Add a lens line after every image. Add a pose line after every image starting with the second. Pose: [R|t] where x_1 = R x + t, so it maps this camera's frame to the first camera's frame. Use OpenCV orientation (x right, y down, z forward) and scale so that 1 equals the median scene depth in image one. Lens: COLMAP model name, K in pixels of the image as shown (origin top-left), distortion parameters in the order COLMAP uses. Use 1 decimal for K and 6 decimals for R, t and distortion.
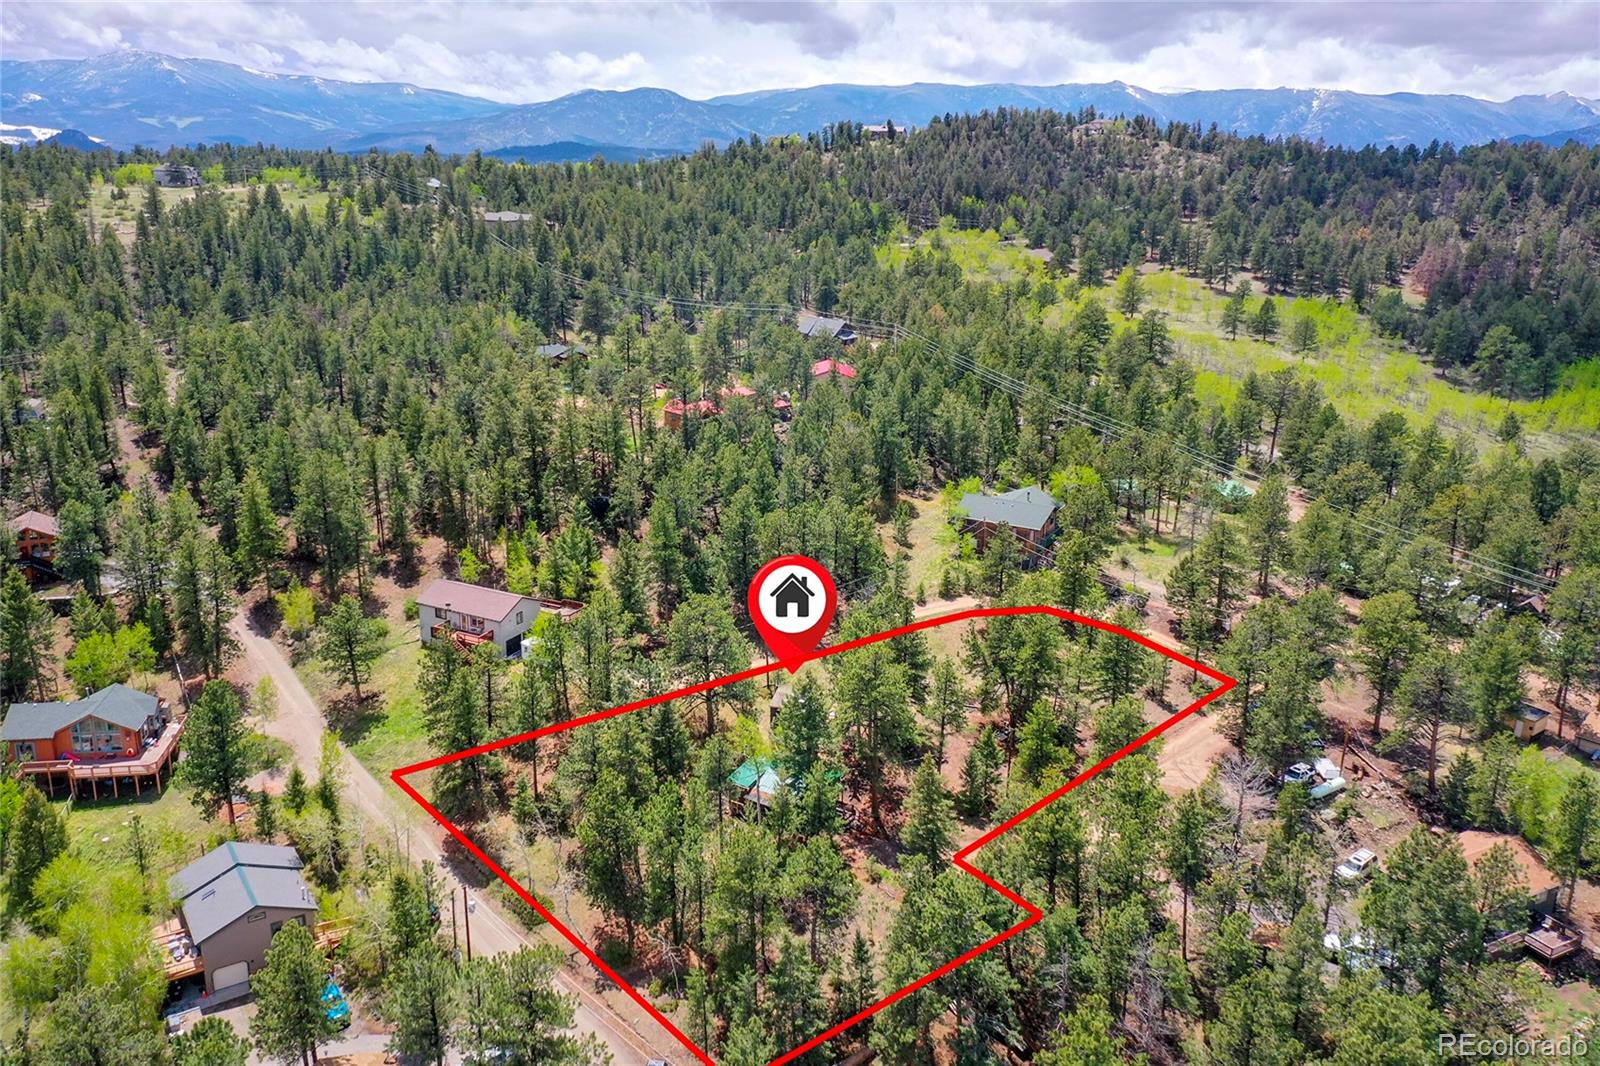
lens RADIAL K [[1246.0, 0, 806.3], [0, 1246.0, 535.1], [0, 0, 1]] dist [-0.014743, 0.003804]
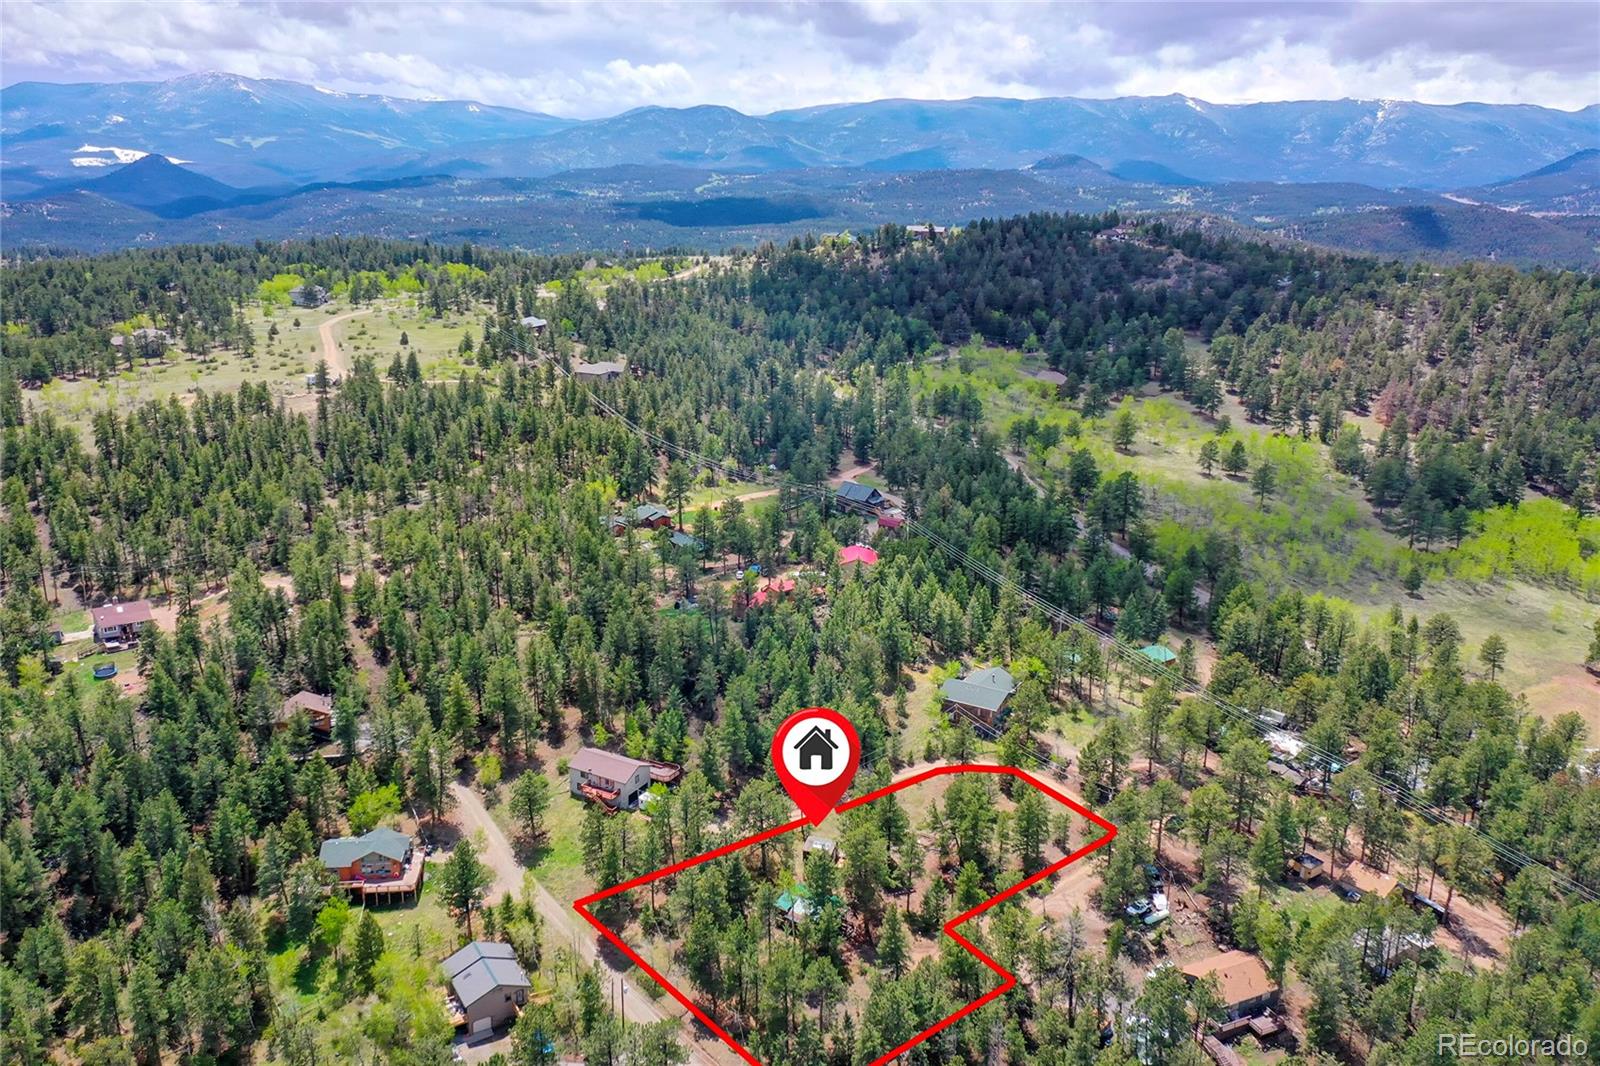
lens RADIAL K [[1246.0, 0, 803.7], [0, 1246.0, 532.3], [0, 0, 1]] dist [-0.014743, 0.003804]
pose [[0.998836, 0.005628, -0.047908, 0.037780], [-0.006142, 0.999925, -0.010592, -0.206203], [0.047845, 0.010874, 0.998796, -0.465555]]
